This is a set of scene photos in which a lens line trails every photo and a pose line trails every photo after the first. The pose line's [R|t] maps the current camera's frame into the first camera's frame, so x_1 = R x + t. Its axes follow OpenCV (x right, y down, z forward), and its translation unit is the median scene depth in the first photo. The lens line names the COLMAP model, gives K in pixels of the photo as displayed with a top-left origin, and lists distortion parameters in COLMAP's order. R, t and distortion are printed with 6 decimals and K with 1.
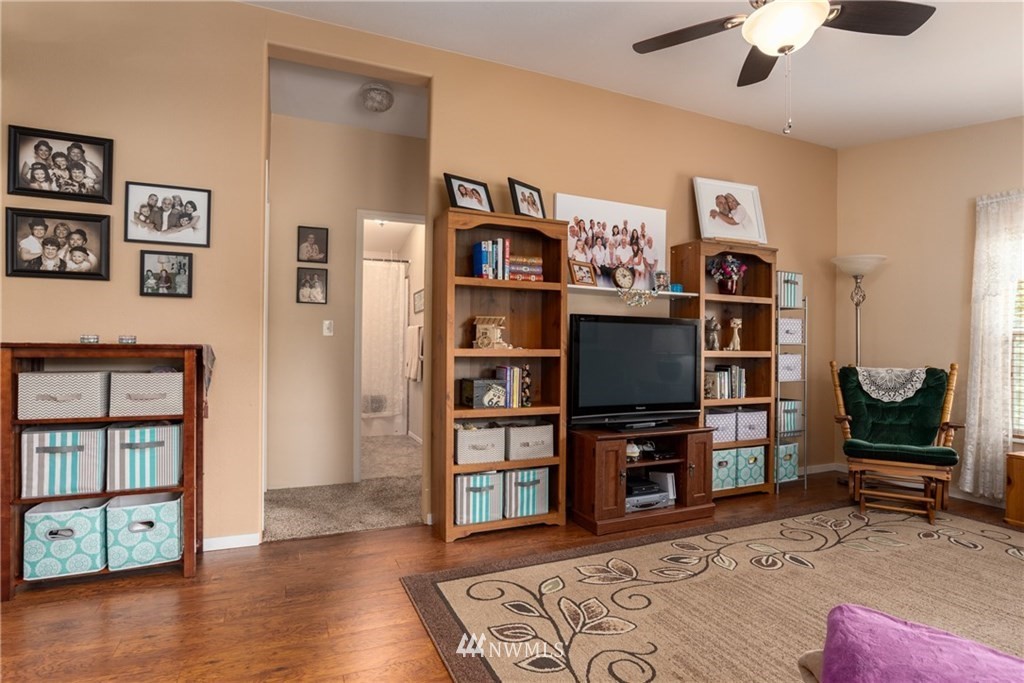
lens RADIAL K [[525.4, 0, 520.4], [0, 525.4, 341.6], [0, 0, 1]] dist [-0.066780, 0.031291]
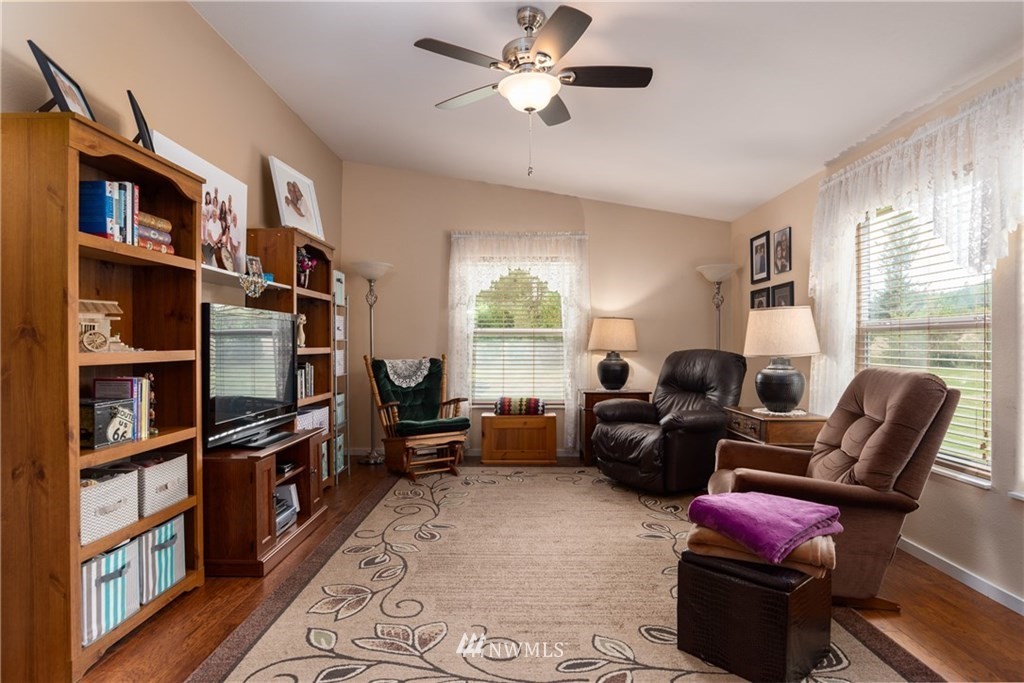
lens RADIAL K [[551.3, 0, 512.0], [0, 551.3, 341.5], [0, 0, 1]] dist [-0.028054, 0.000764]
pose [[0.423140, -0.008559, 0.906024, -0.443624], [-0.003313, 0.999934, 0.010993, -0.007434], [-0.906058, -0.007653, 0.423084, 0.276047]]
